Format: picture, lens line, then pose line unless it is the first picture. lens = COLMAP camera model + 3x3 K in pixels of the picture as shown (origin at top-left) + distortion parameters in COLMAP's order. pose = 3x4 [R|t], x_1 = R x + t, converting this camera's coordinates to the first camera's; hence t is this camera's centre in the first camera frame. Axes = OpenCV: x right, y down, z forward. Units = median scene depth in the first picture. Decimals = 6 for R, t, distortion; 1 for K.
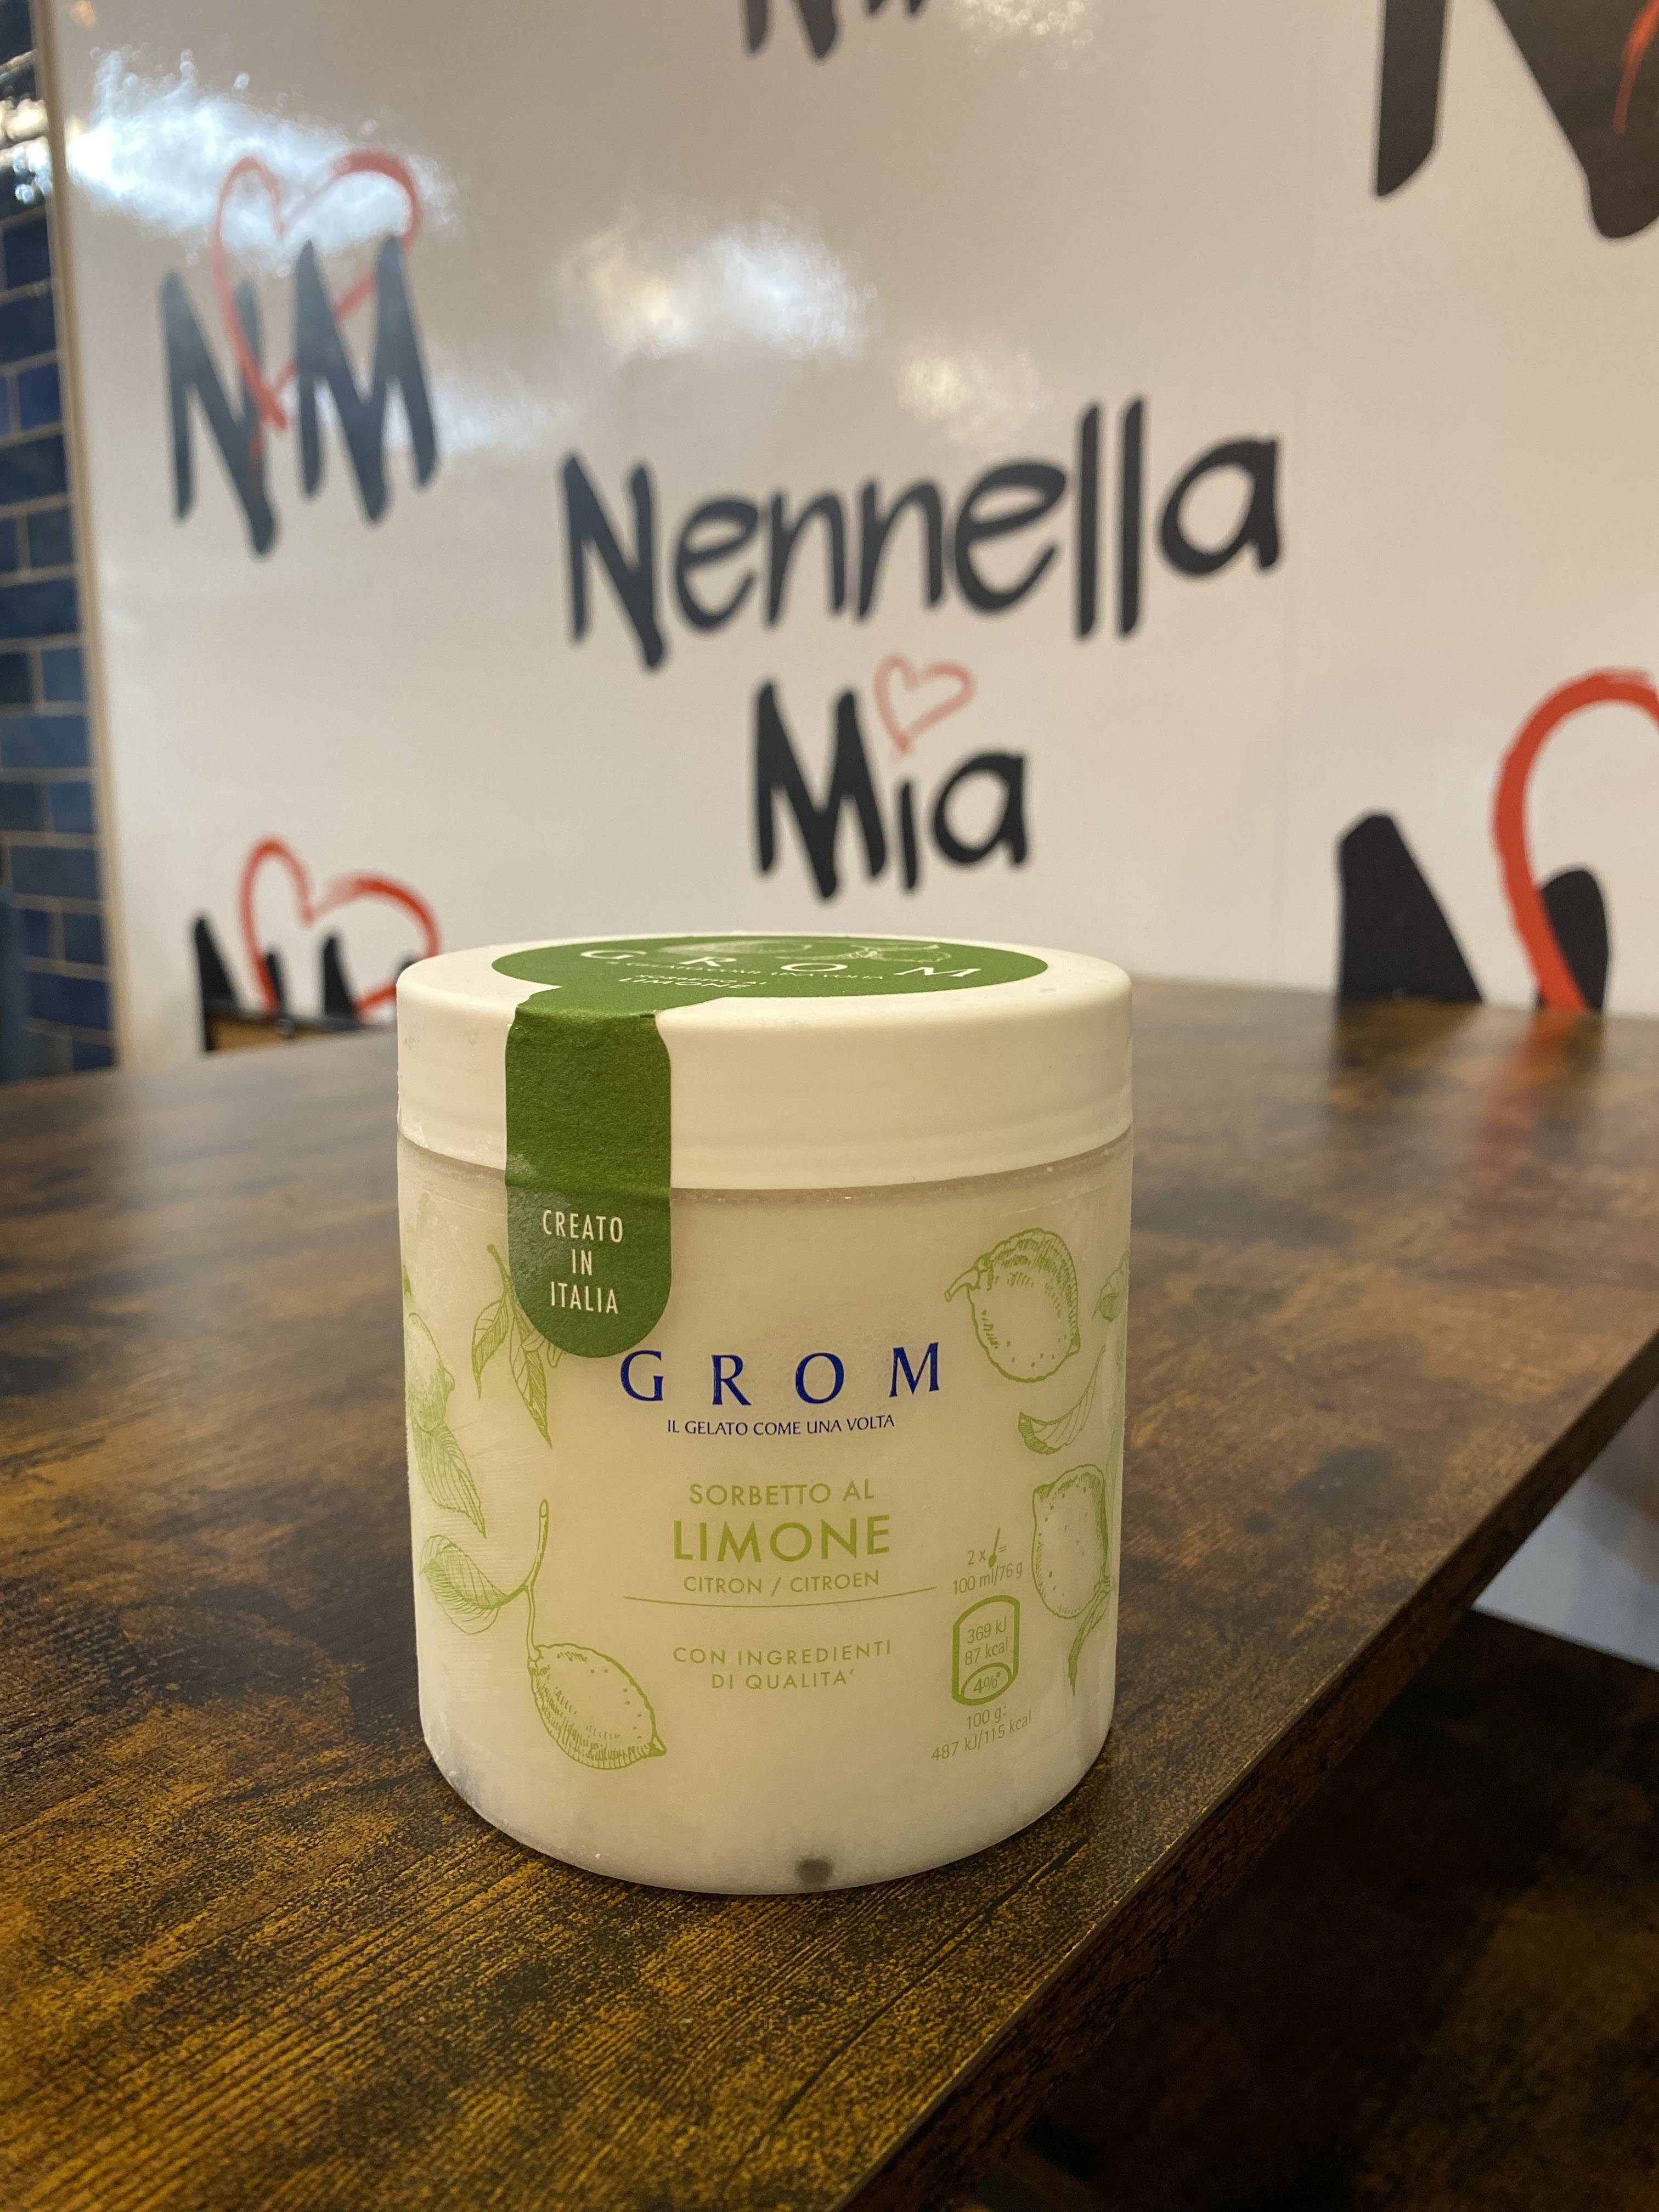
lens RADIAL K [[1738.4, 0, 830.6], [0, 1738.4, 1105.7], [0, 0, 1]] dist [-0.010357, 0.013620]
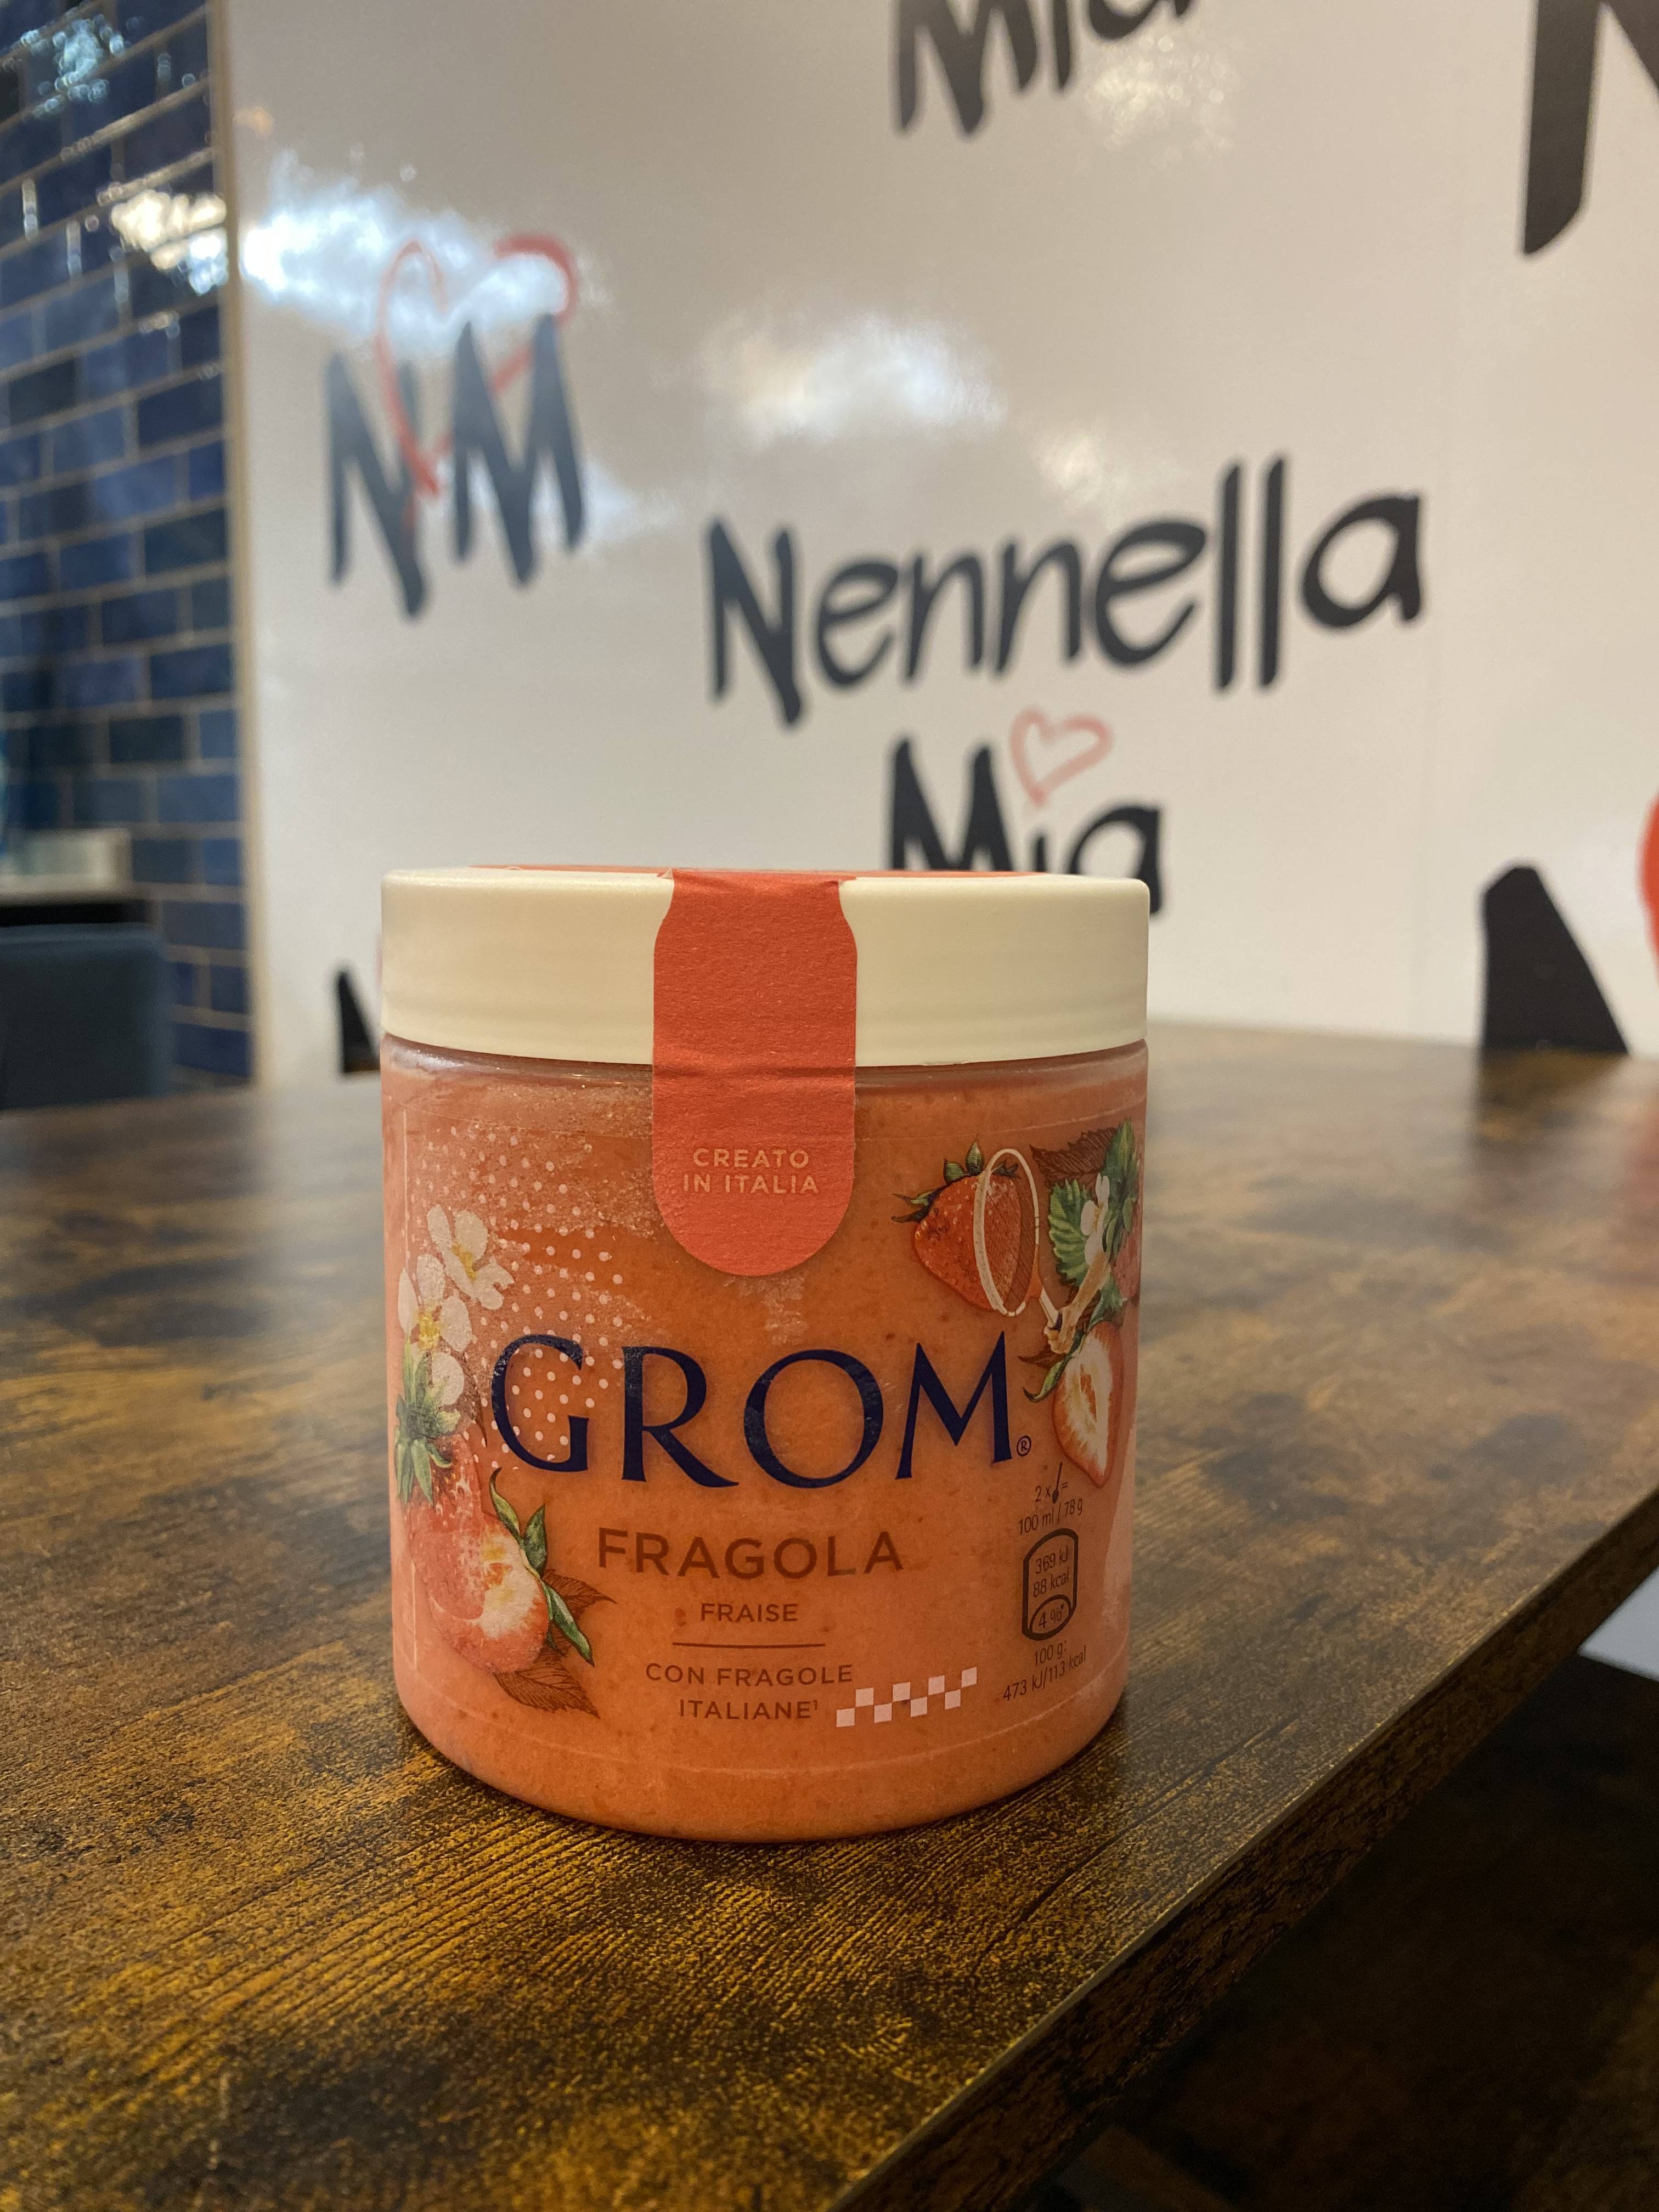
lens RADIAL K [[1741.3, 0, 833.7], [0, 1741.3, 1114.6], [0, 0, 1]] dist [-0.011625, 0.007705]
pose [[0.997916, 0.019444, -0.061531, -0.068509], [-0.021913, 0.998971, -0.039710, 0.113795], [0.060695, 0.040975, 0.997315, -0.052901]]
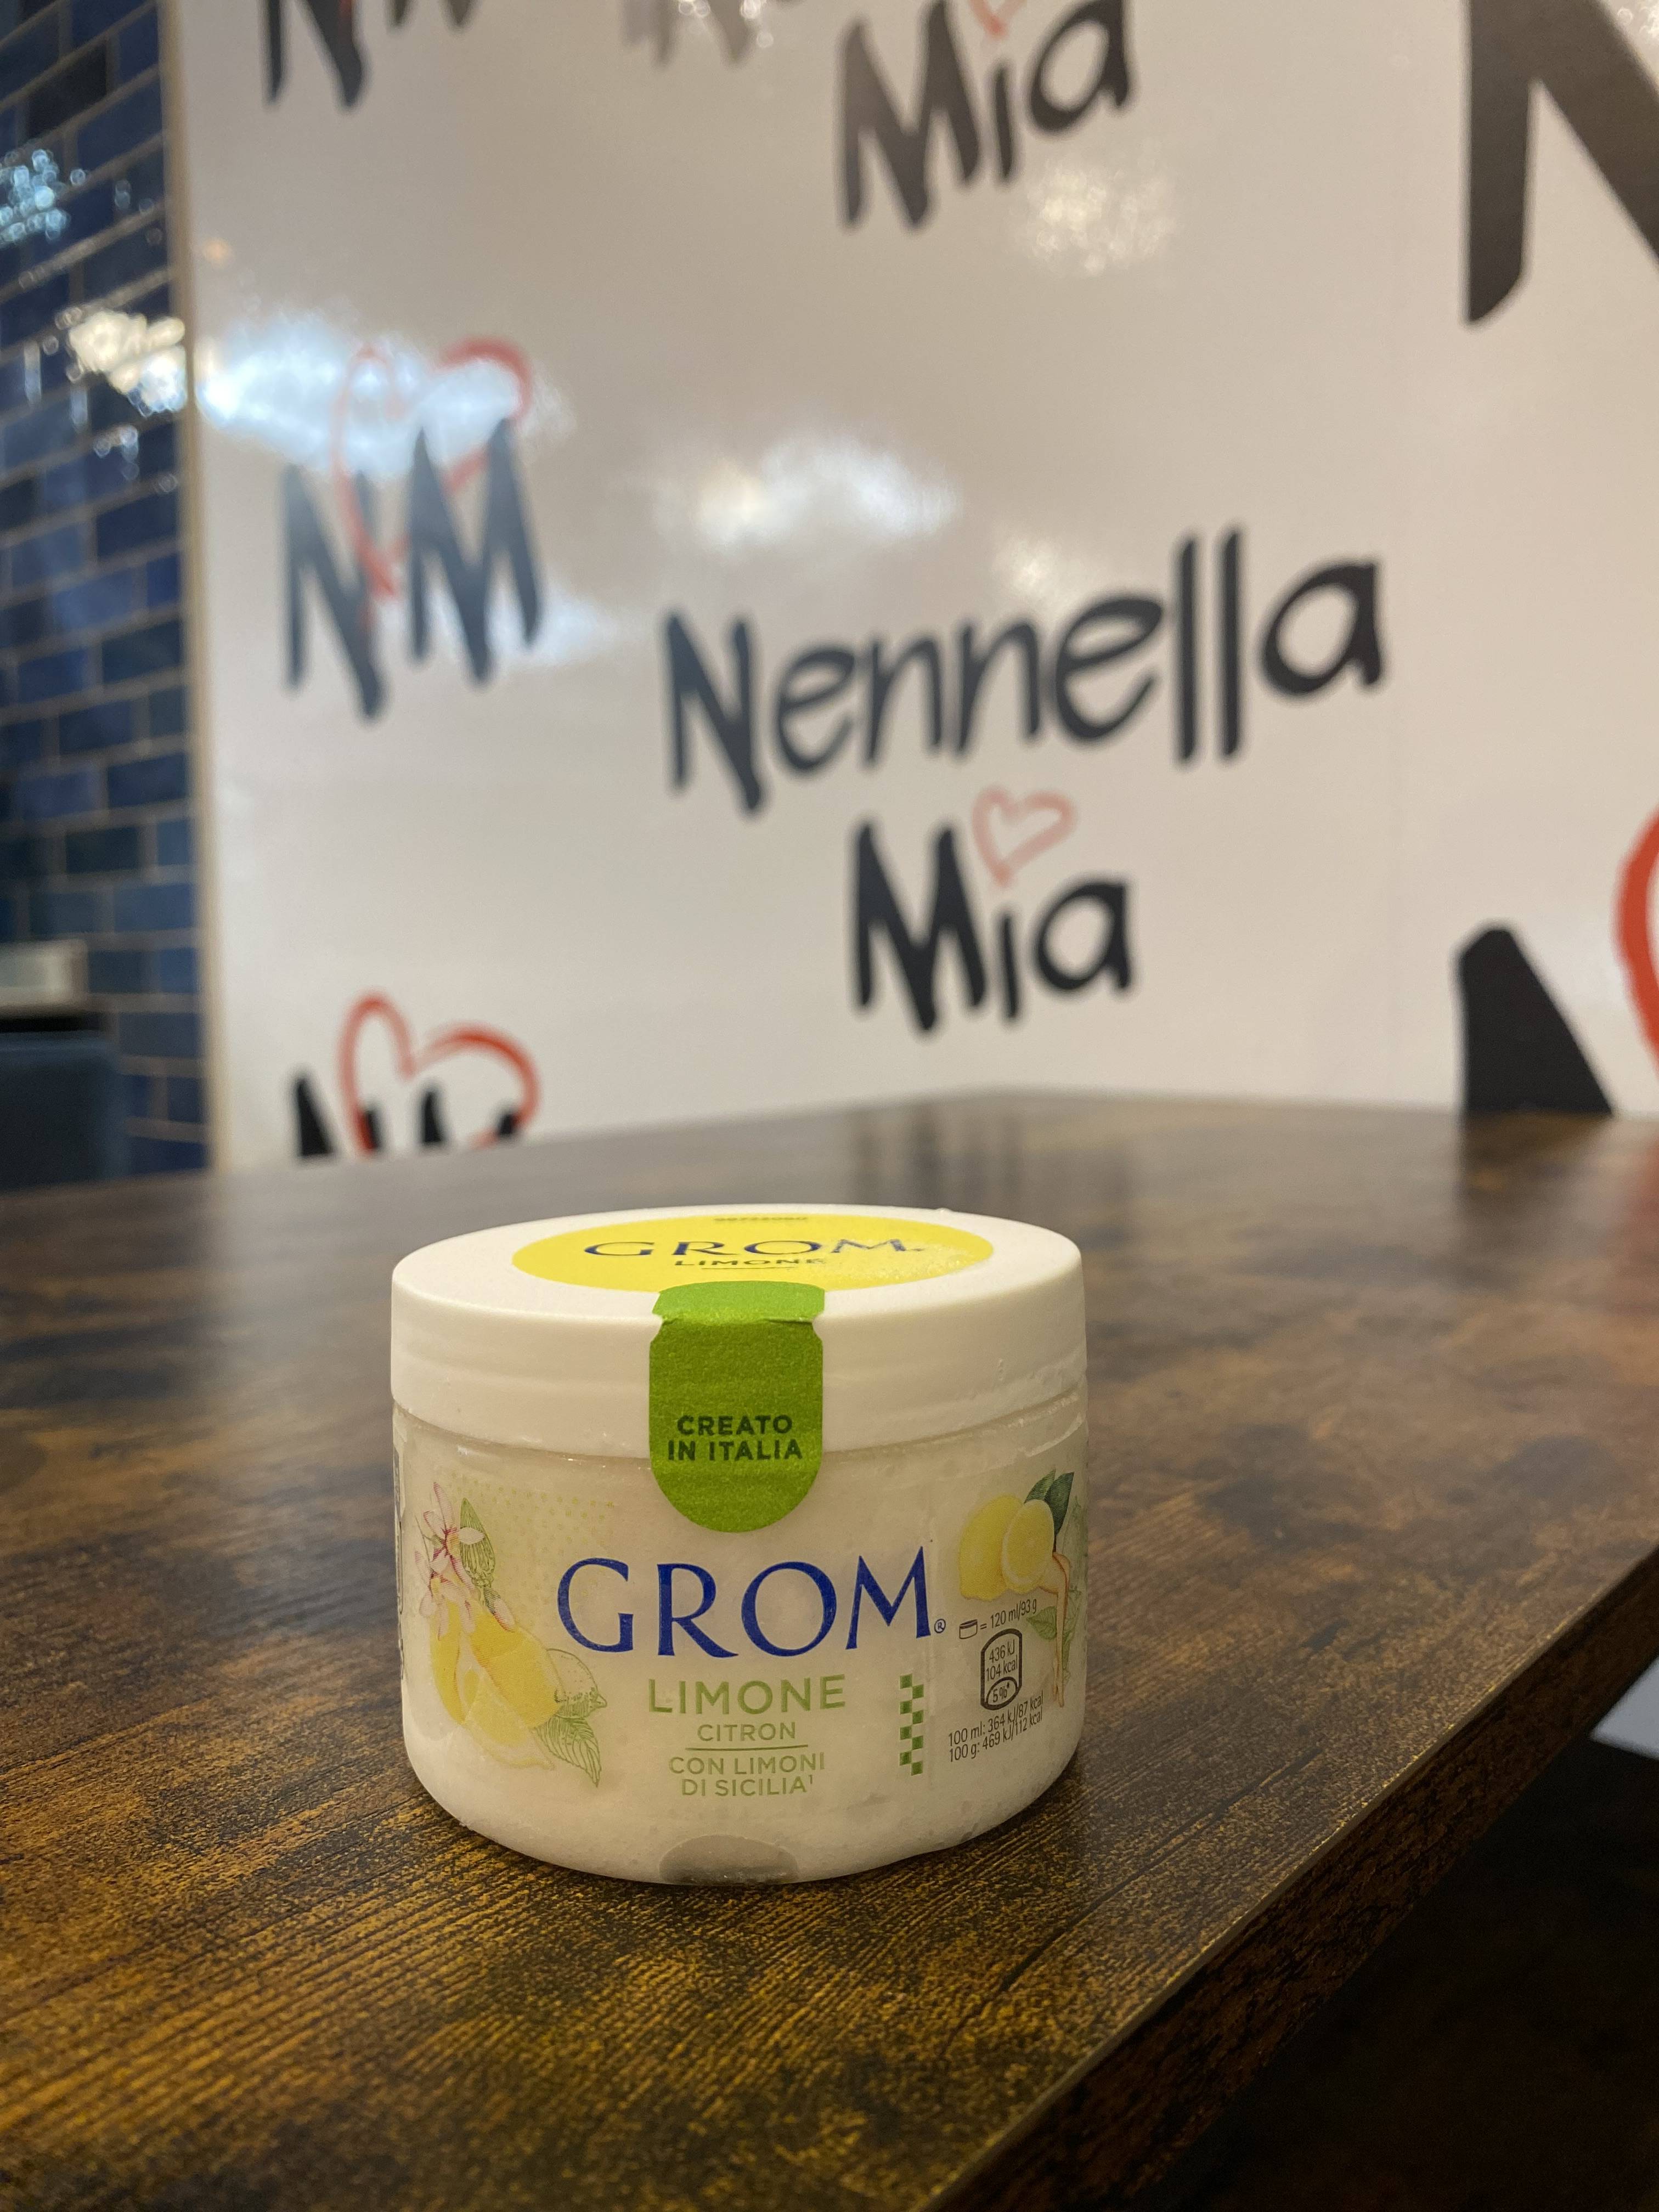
lens RADIAL K [[1748.4, 0, 832.3], [0, 1748.4, 1109.4], [0, 0, 1]] dist [-0.002521, -0.001464]
pose [[0.998828, -0.006476, -0.047957, -0.053828], [0.001320, 0.994283, -0.106772, 0.192512], [0.048375, 0.106584, 0.993126, 0.076042]]
